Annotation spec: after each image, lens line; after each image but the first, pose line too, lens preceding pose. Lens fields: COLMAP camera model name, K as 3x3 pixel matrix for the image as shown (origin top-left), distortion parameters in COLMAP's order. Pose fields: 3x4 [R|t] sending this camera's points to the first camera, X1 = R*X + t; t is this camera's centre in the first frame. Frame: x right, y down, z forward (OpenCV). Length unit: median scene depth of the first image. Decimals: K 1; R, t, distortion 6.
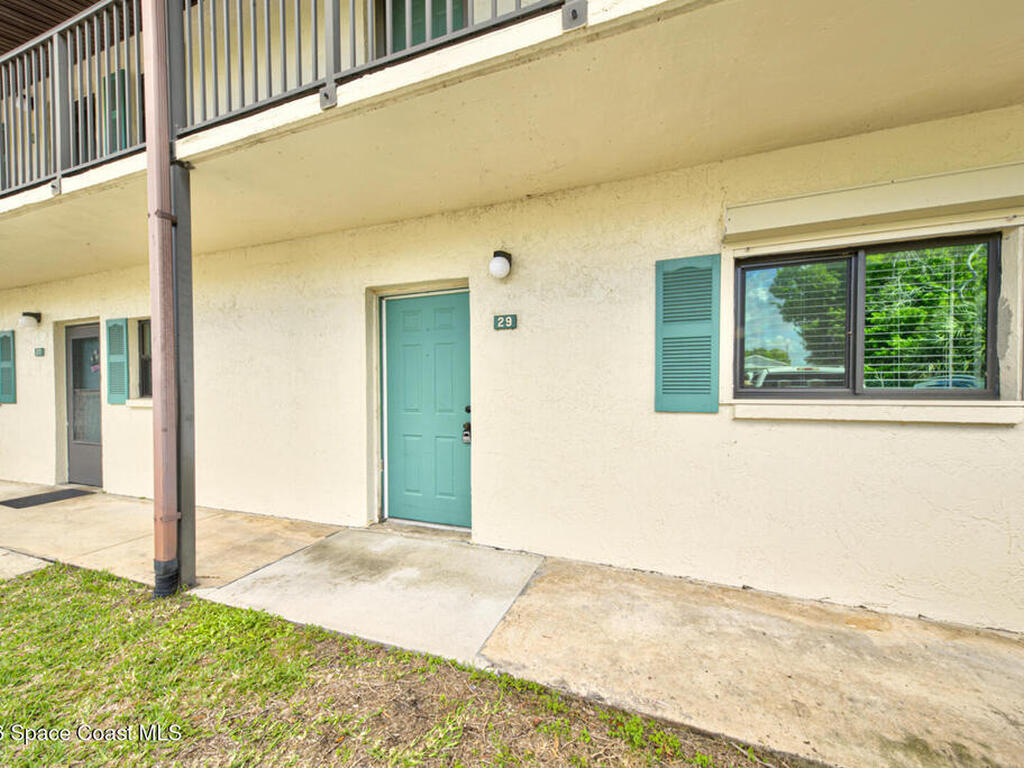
lens RADIAL K [[398.7, 0, 508.9], [0, 398.7, 394.8], [0, 0, 1]] dist [0.021400, -0.000151]
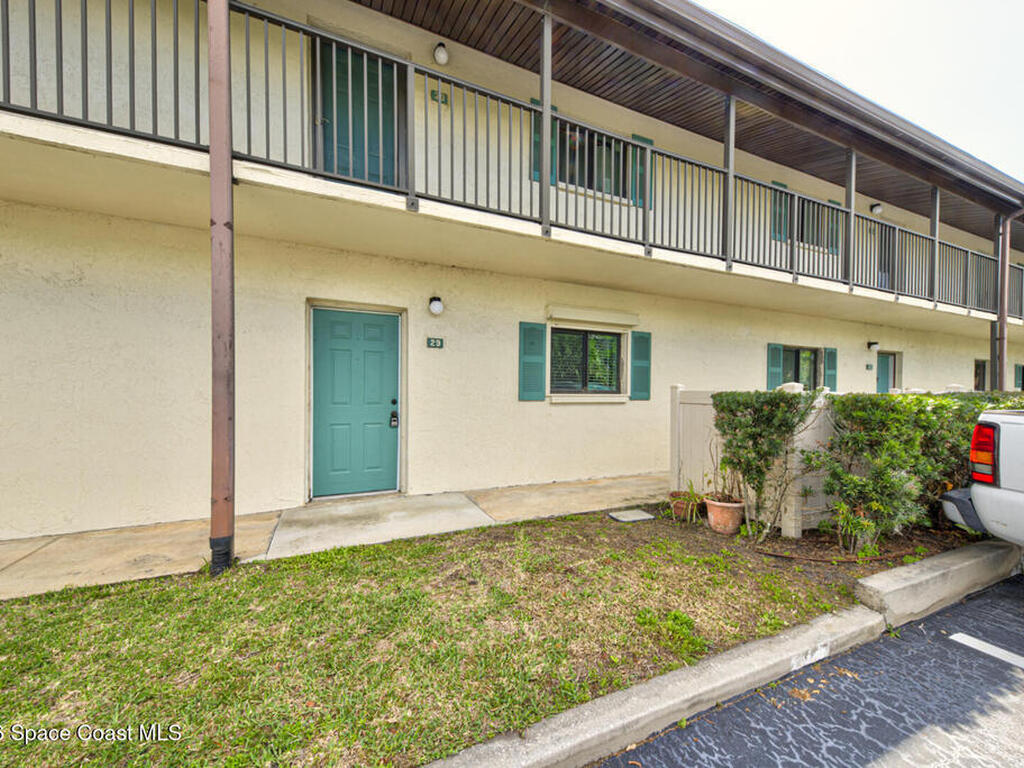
lens RADIAL K [[398.7, 0, 508.9], [0, 398.7, 394.8], [0, 0, 1]] dist [0.021400, -0.000151]
pose [[0.704994, 0.006443, 0.709184, -0.905223], [0.002291, 0.999933, -0.011362, 0.032969], [-0.709210, 0.009636, 0.704931, -0.269857]]
